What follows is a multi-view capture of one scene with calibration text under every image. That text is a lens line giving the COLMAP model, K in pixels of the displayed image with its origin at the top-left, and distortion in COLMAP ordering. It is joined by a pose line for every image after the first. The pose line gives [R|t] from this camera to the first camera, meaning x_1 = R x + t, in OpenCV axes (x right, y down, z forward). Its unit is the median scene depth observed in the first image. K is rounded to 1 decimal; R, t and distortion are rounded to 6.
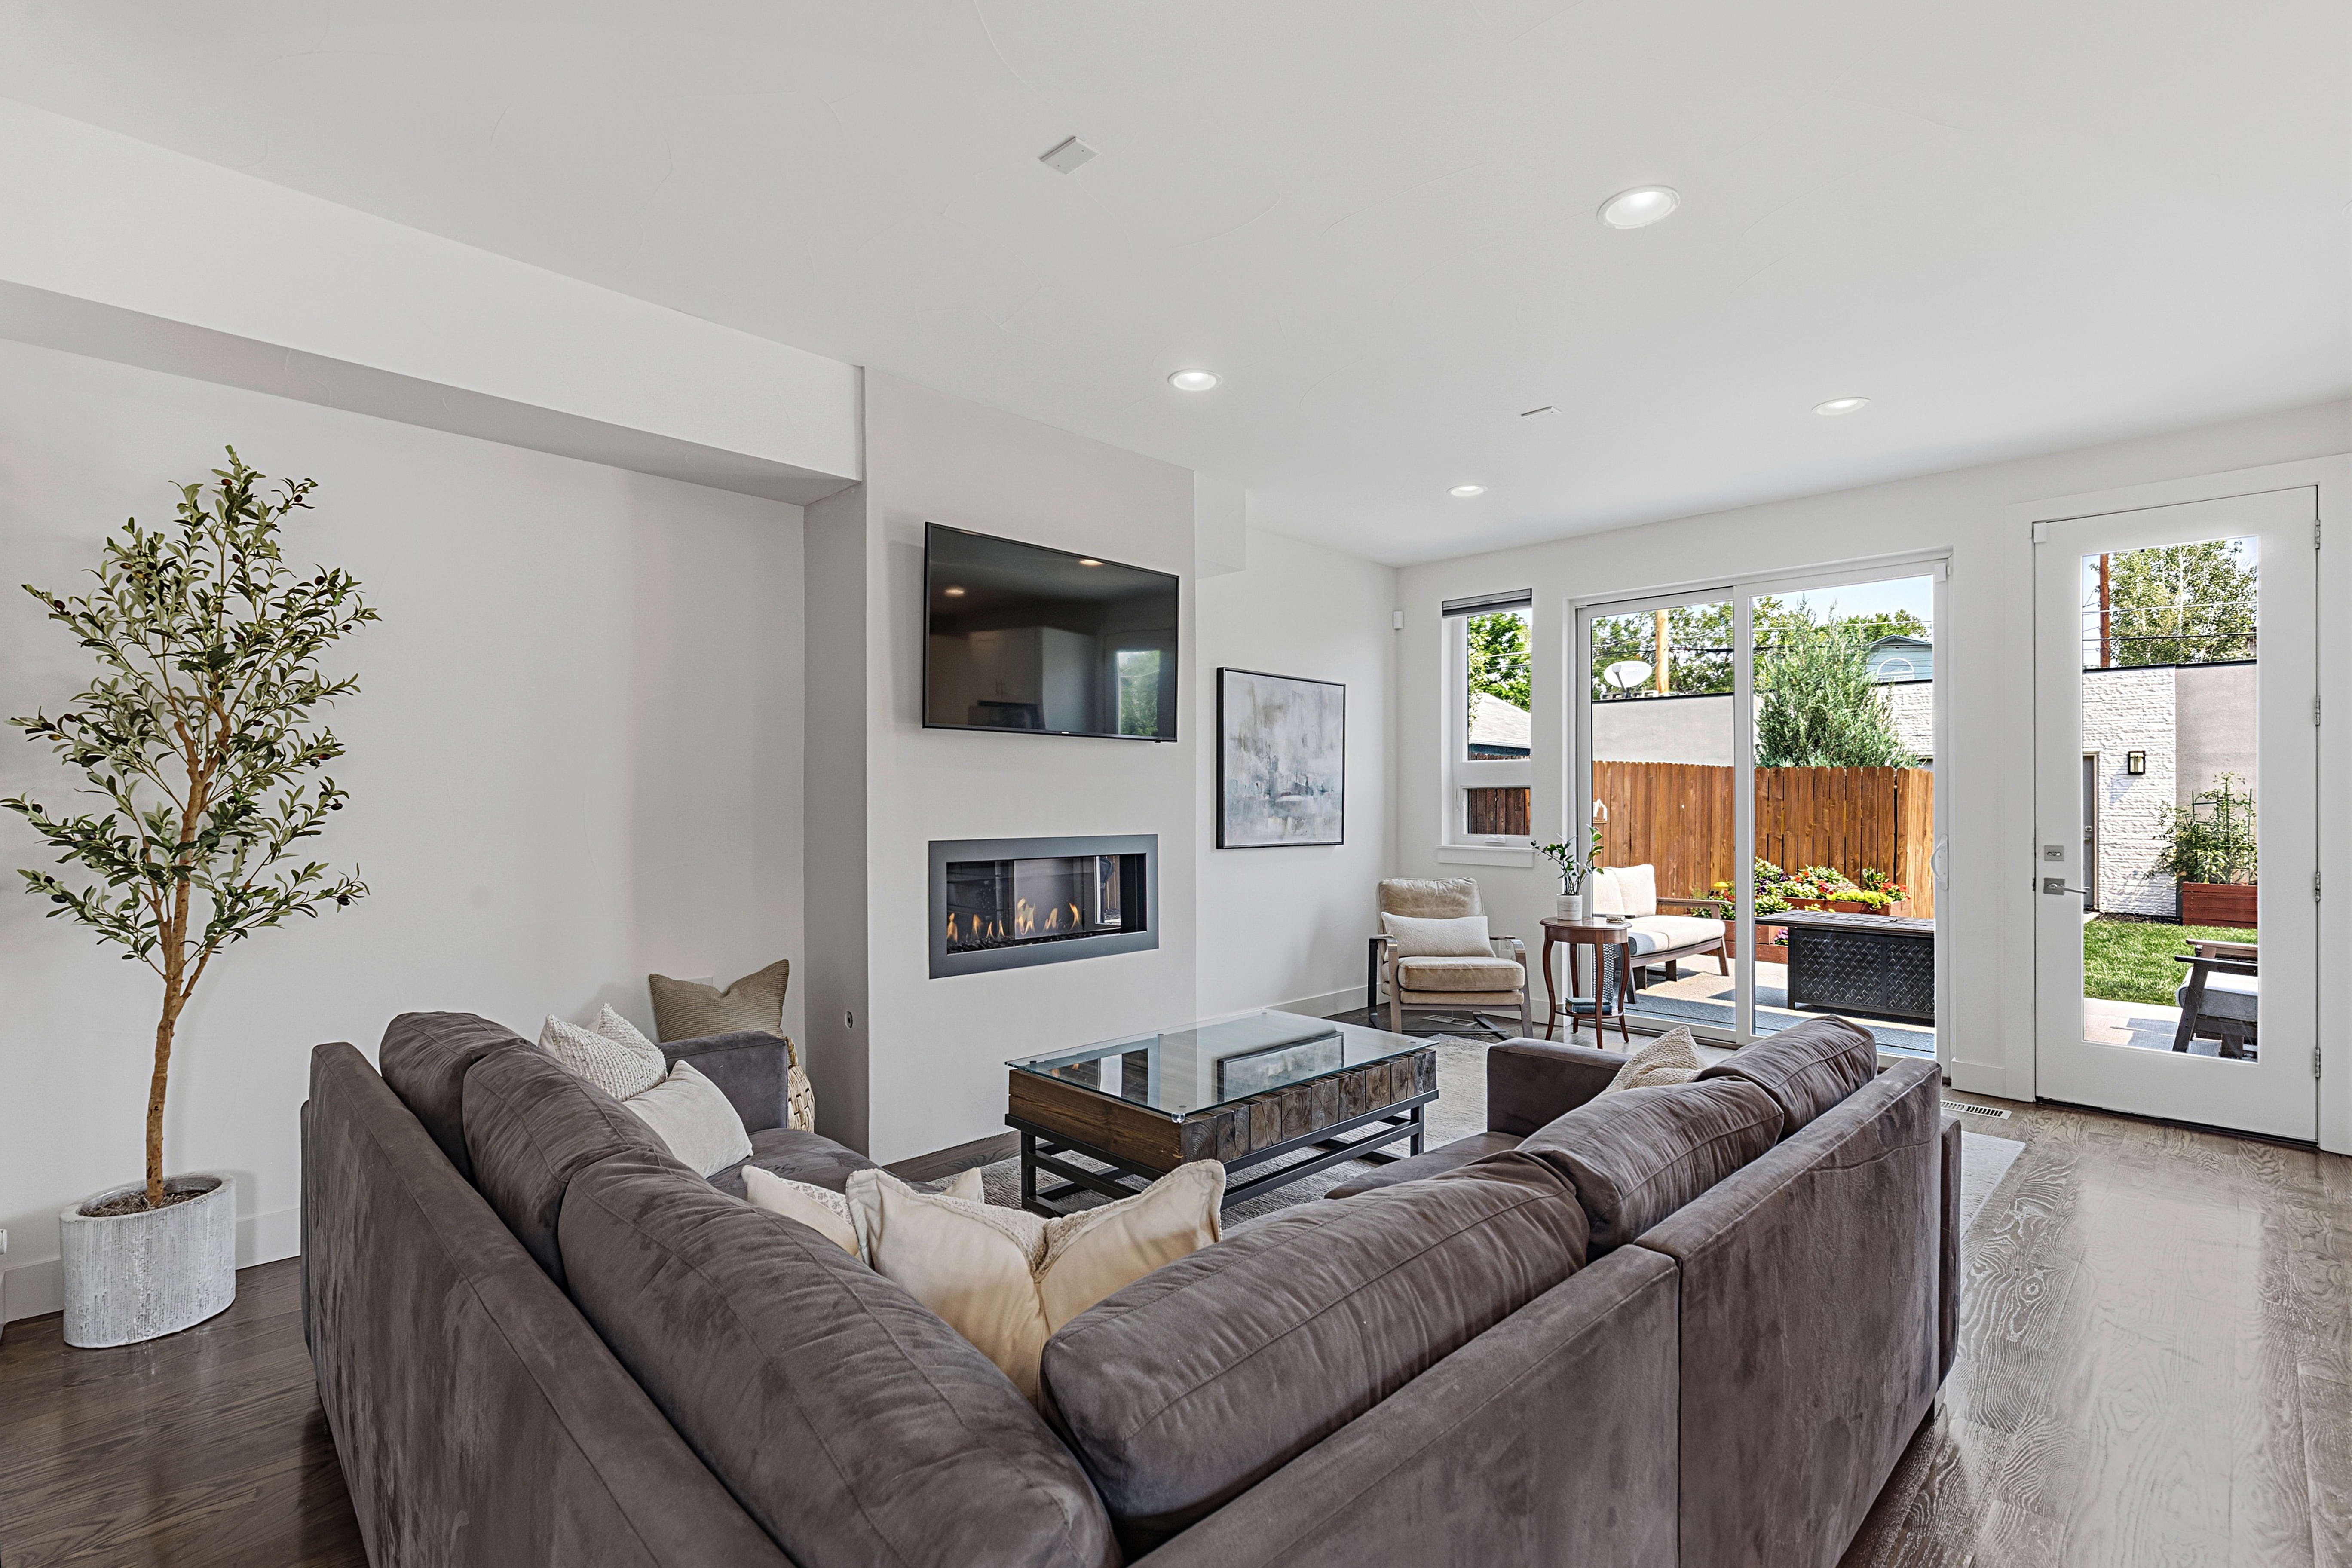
lens RADIAL K [[1067.4, 0, 1169.9], [0, 1067.4, 802.3], [0, 0, 1]] dist [0.008975, -0.000907]
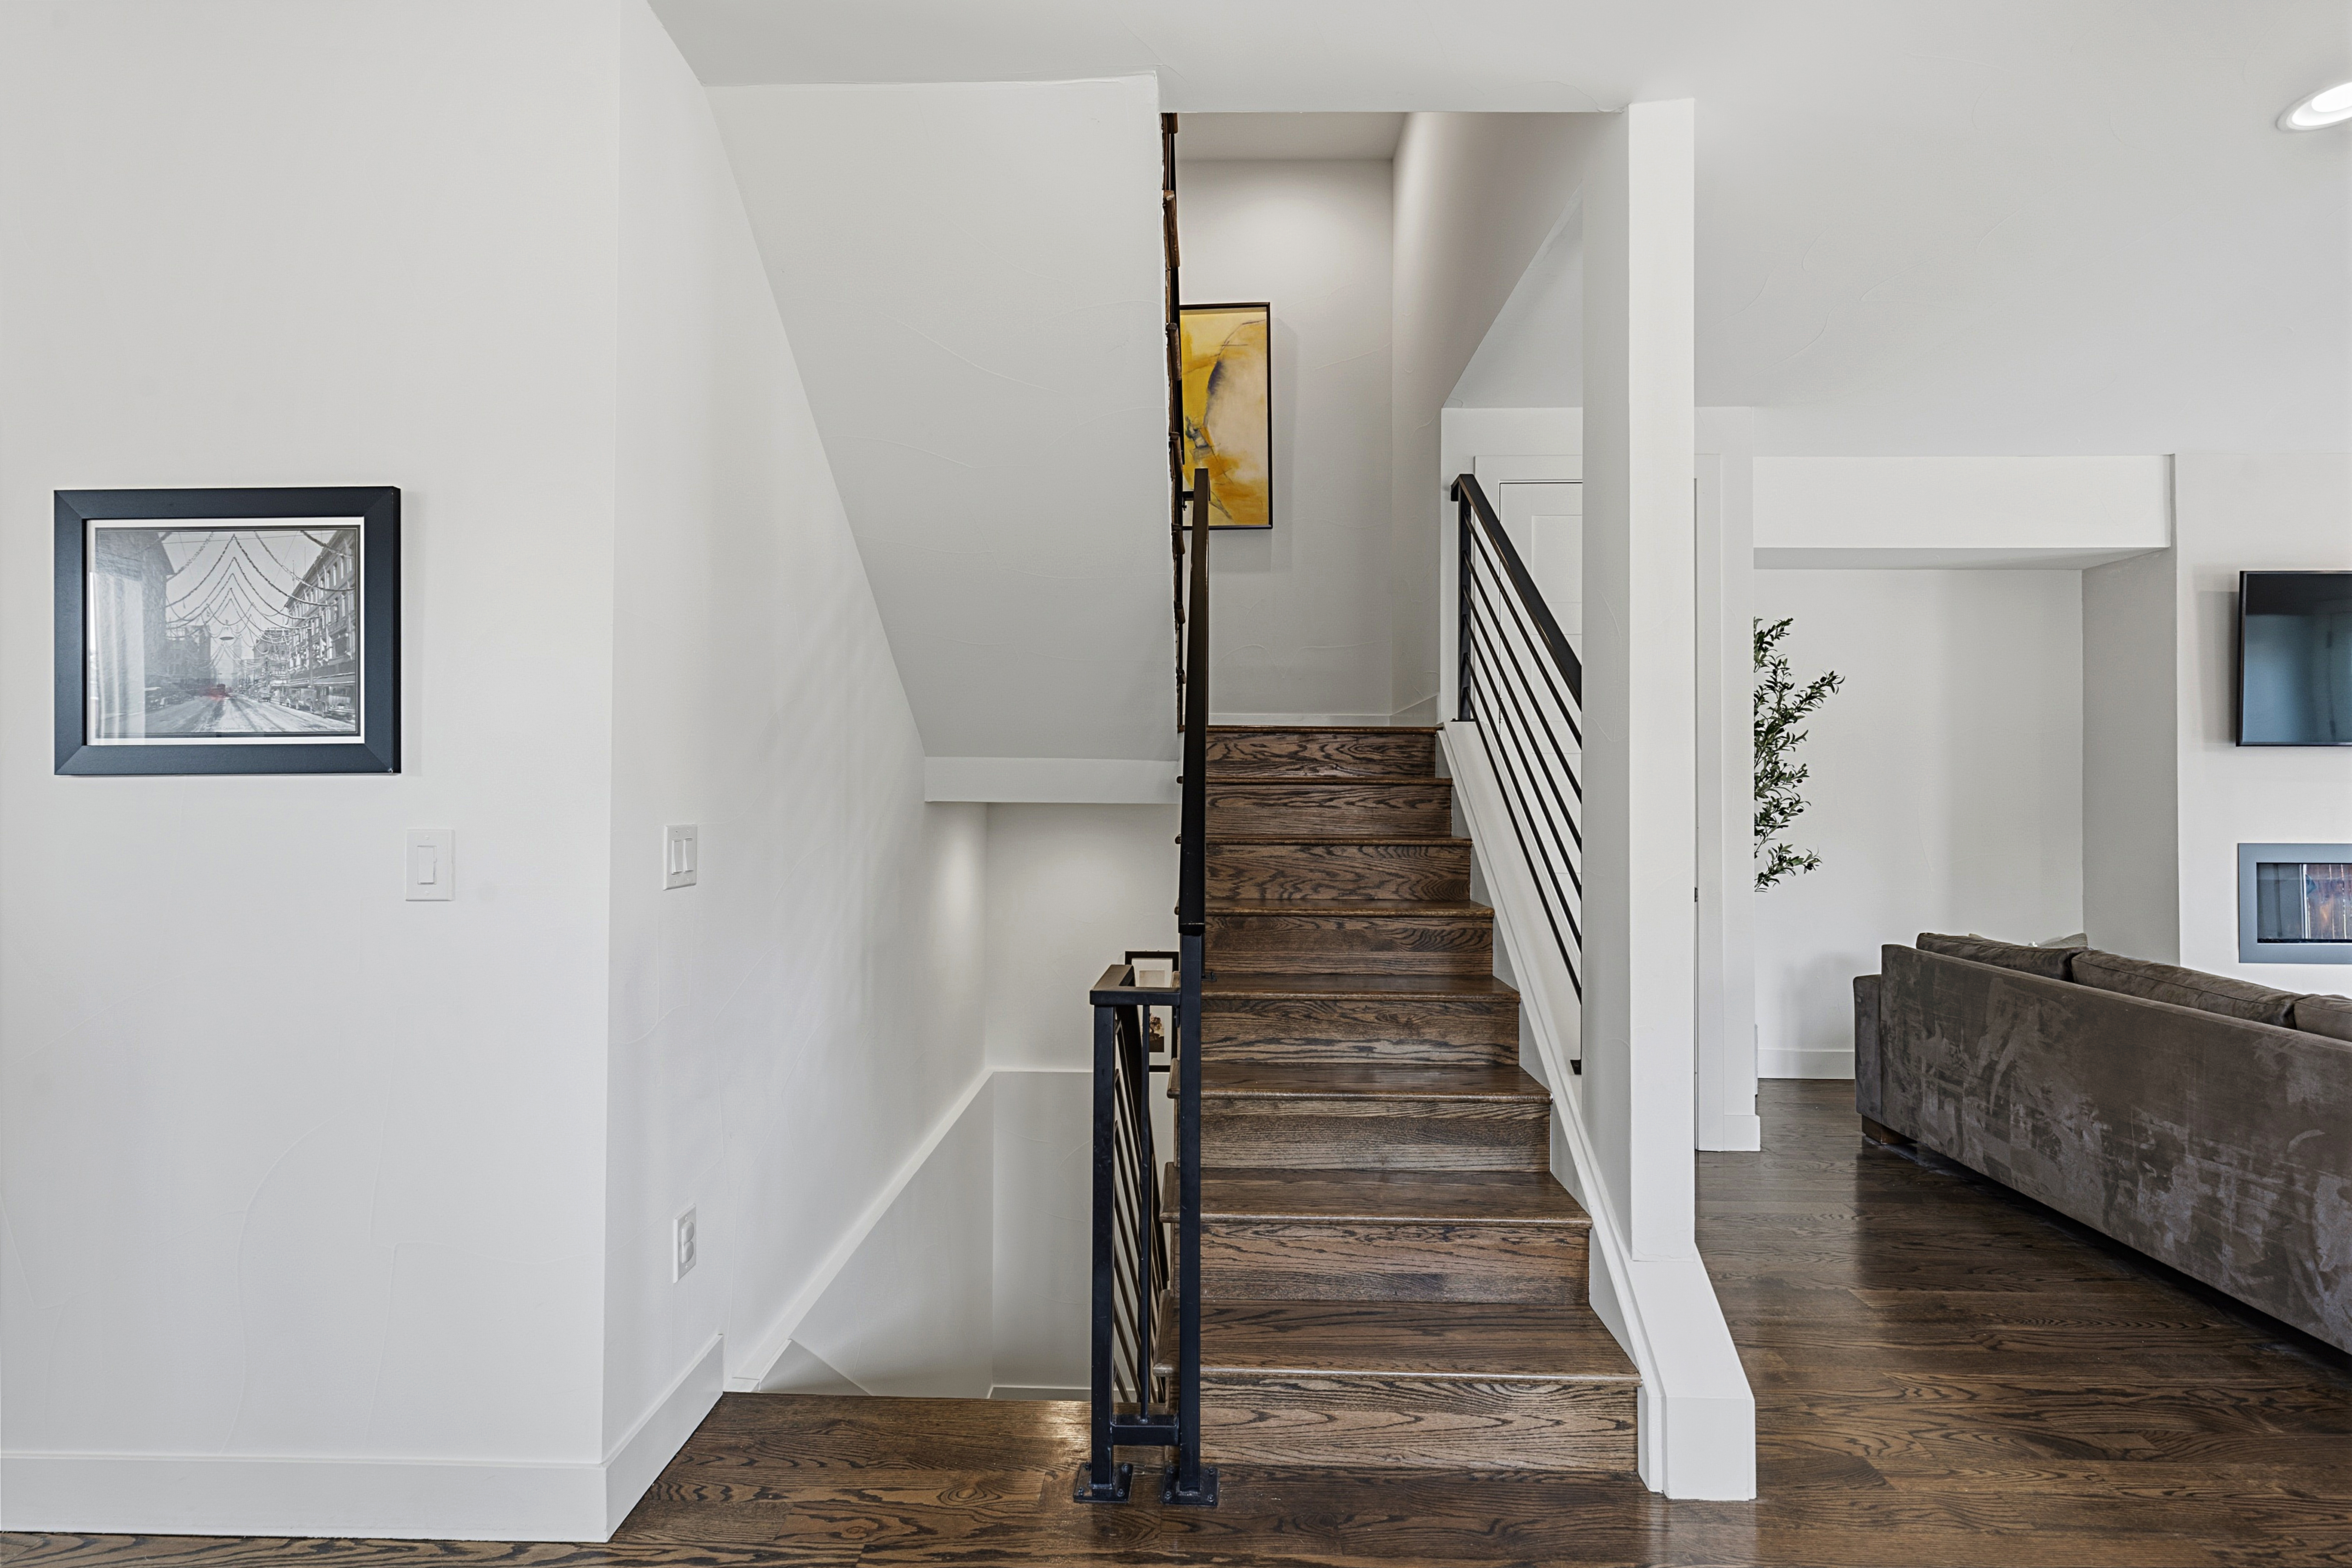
lens RADIAL K [[1067.4, 0, 1175.2], [0, 1067.4, 776.1], [0, 0, 1]] dist [0.008975, -0.000907]
pose [[0.696709, -0.003315, -0.717346, -0.127588], [-0.003152, 0.999966, -0.007682, -0.016523], [0.717347, 0.007613, 0.696675, -0.425267]]
